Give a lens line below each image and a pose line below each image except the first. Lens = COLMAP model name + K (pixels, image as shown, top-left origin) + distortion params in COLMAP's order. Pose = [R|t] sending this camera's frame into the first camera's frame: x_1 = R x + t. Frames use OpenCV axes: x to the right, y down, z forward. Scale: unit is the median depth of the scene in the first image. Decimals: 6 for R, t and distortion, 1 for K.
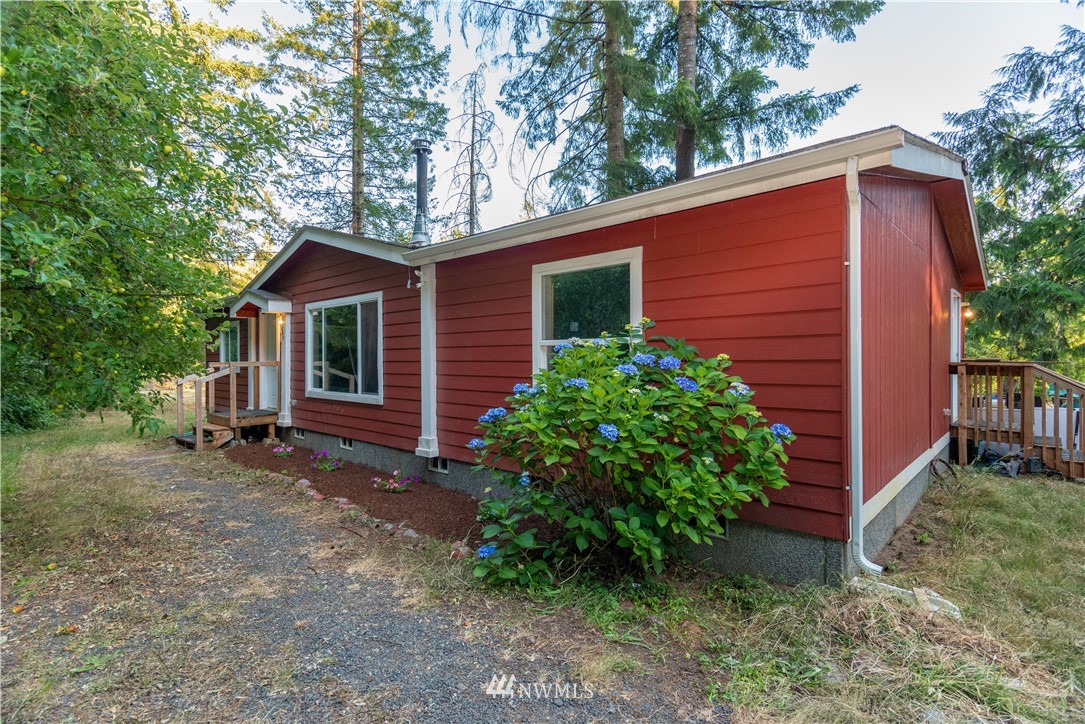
lens RADIAL K [[525.7, 0, 542.2], [0, 525.7, 362.3], [0, 0, 1]] dist [0.016772, 0.000403]
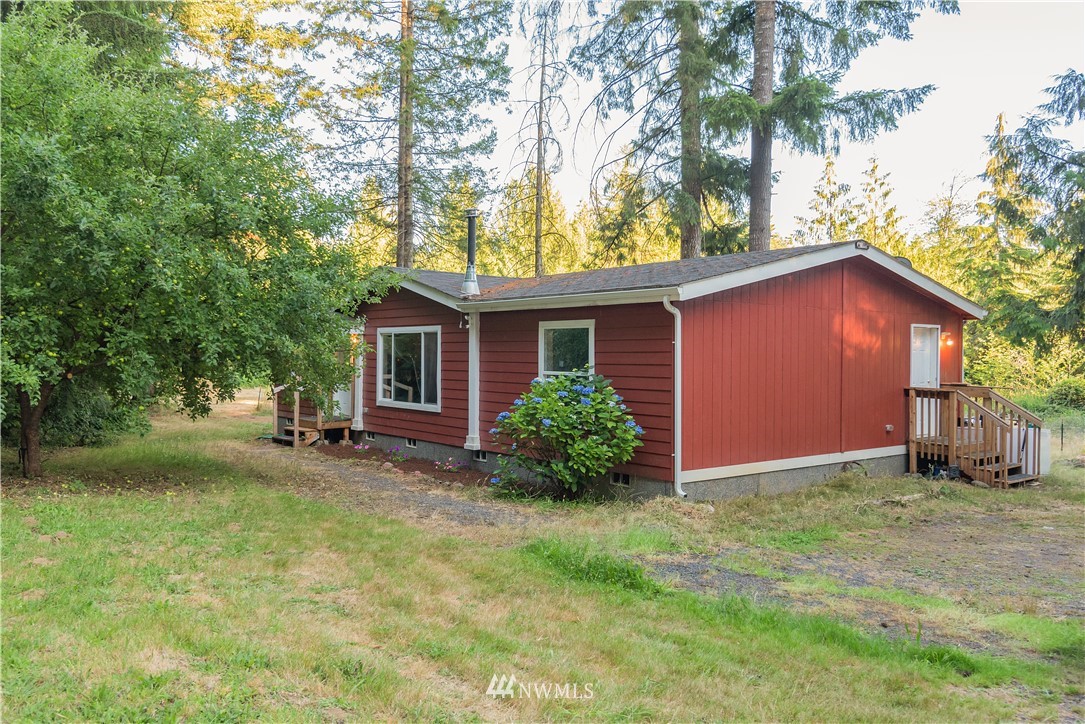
lens RADIAL K [[871.2, 0, 542.5], [0, 871.2, 361.9], [0, 0, 1]] dist [-0.002019, -0.001131]
pose [[0.987583, 0.011849, -0.156651, 0.226720], [-0.011138, 0.999923, 0.005416, -0.047213], [0.156703, -0.003604, 0.987639, -0.872498]]
